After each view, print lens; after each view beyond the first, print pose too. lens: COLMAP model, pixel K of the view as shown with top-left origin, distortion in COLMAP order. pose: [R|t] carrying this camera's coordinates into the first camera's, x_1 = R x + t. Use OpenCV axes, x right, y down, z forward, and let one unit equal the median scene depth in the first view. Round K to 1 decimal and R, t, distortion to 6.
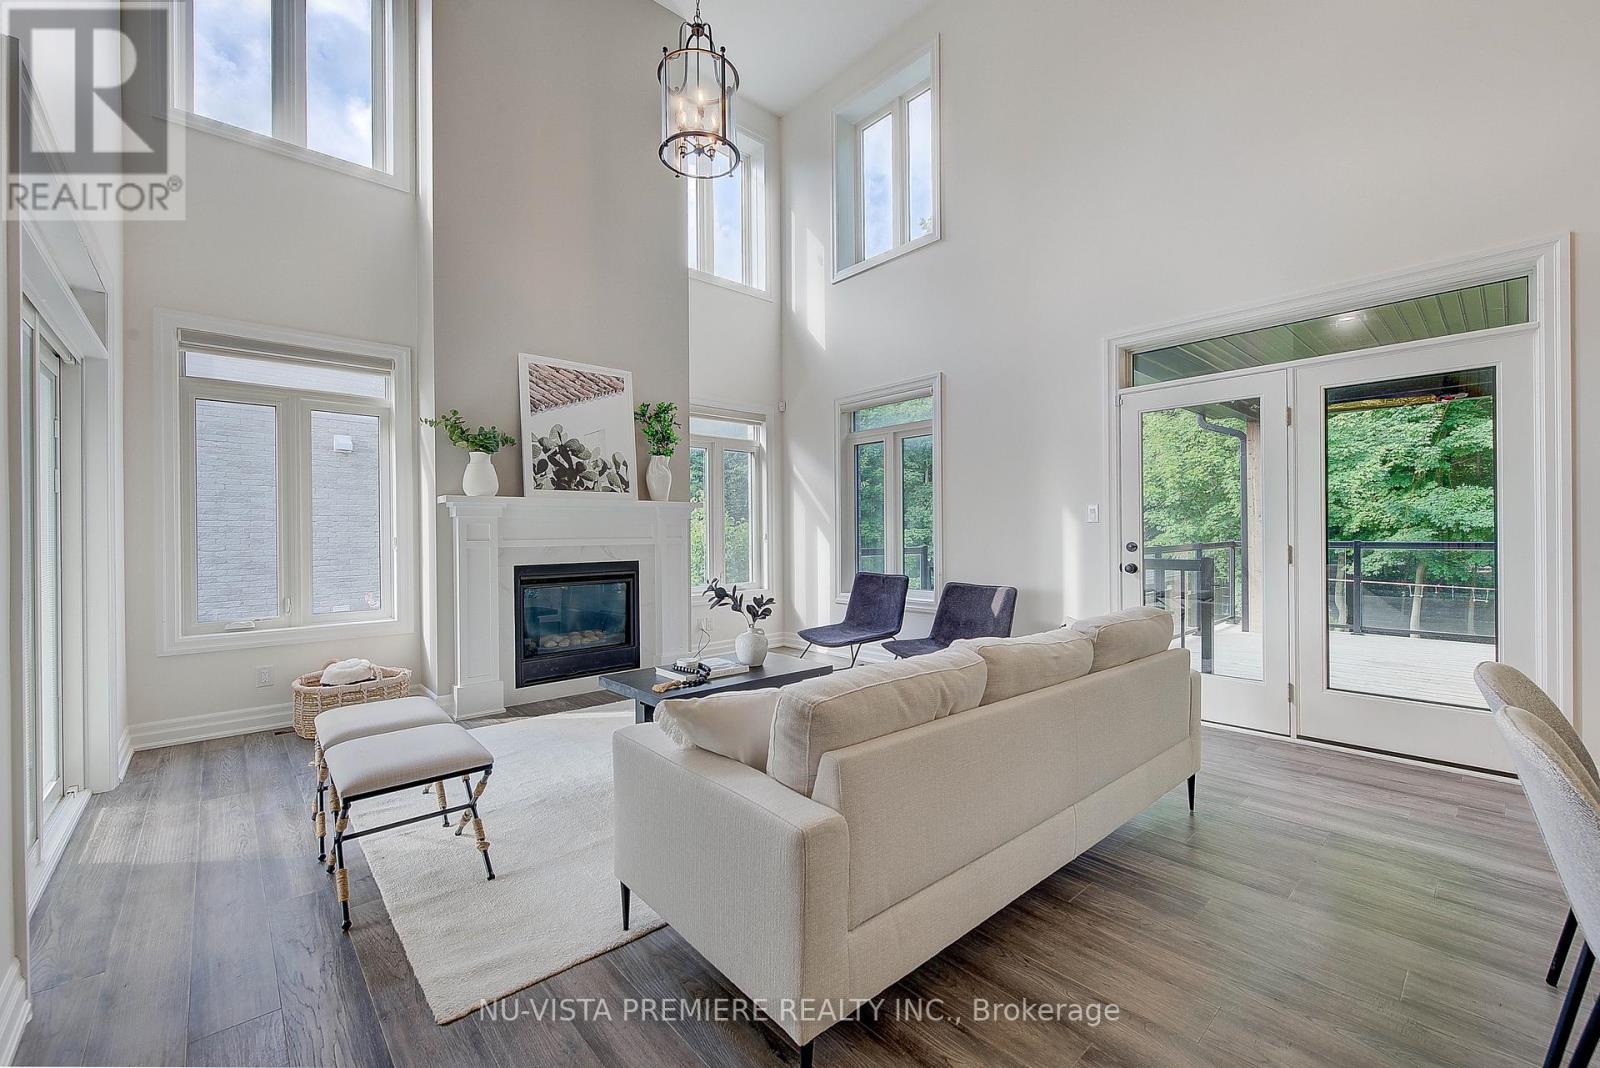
lens RADIAL K [[672.4, 0, 803.5], [0, 672.4, 533.9], [0, 0, 1]] dist [-0.000340, -0.000202]
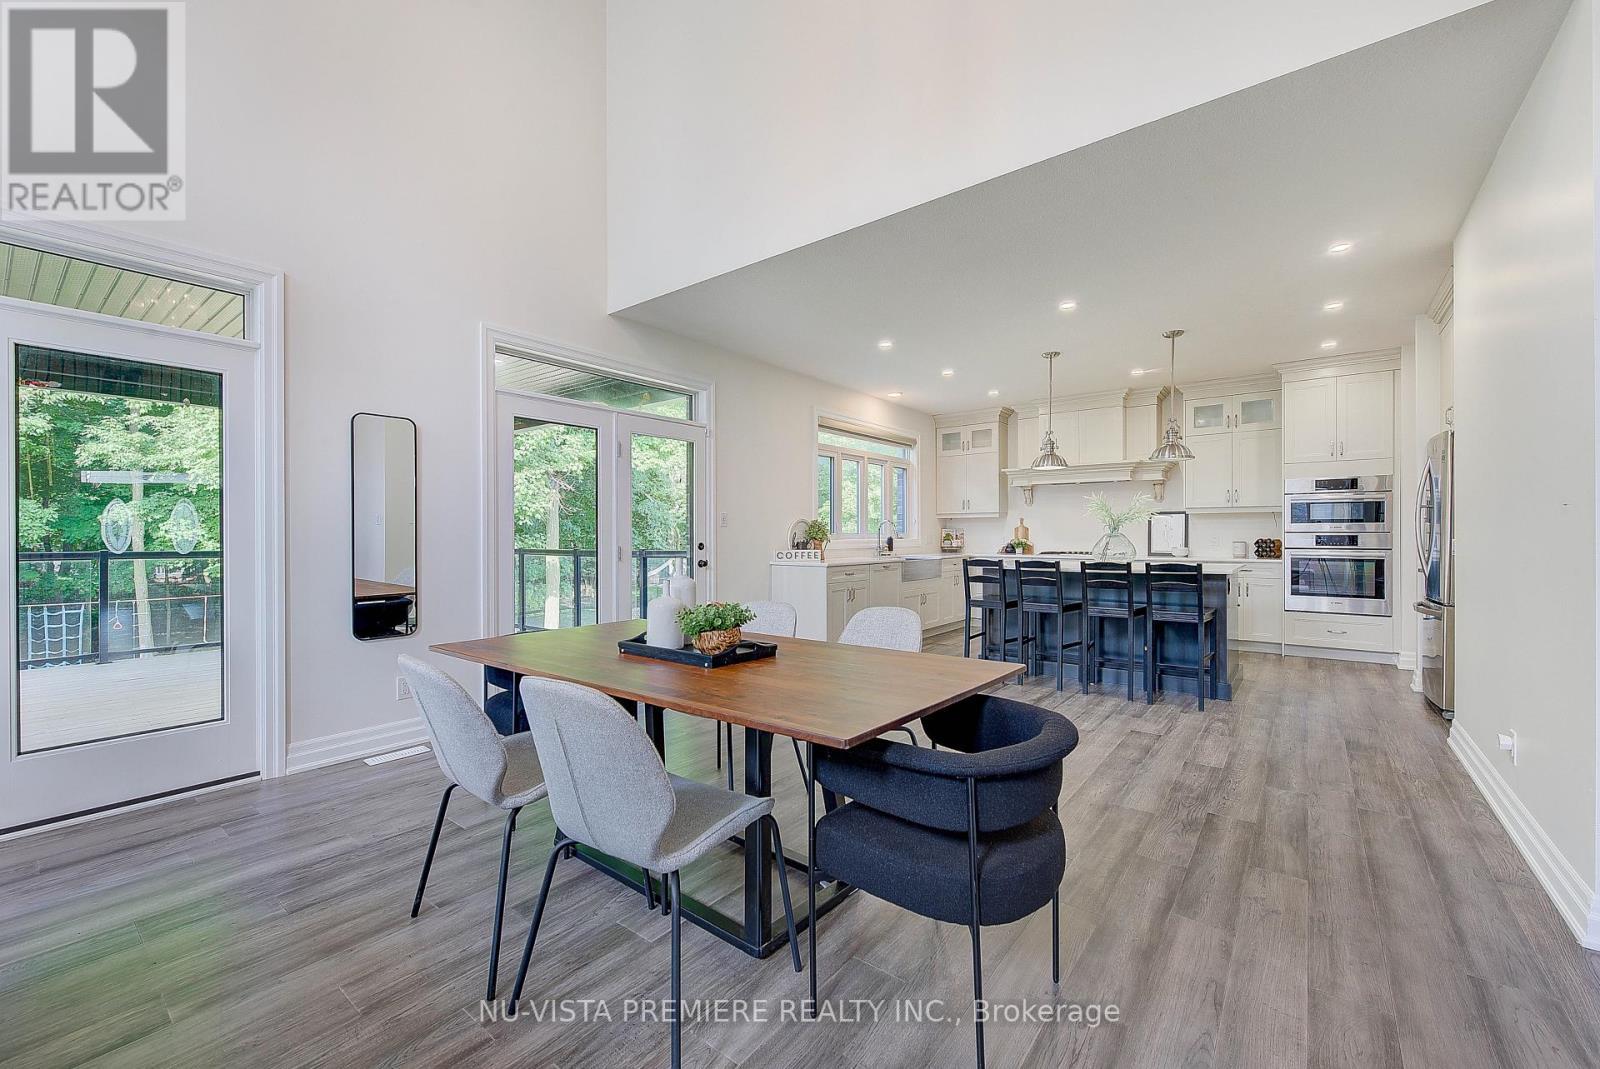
lens RADIAL K [[672.4, 0, 825.9], [0, 672.4, 535.1], [0, 0, 1]] dist [-0.000340, -0.000202]
pose [[-0.215978, 0.006268, 0.976378, -0.150765], [0.004835, 0.999974, -0.005350, 0.000099], [-0.976386, 0.003566, -0.216002, 0.368440]]
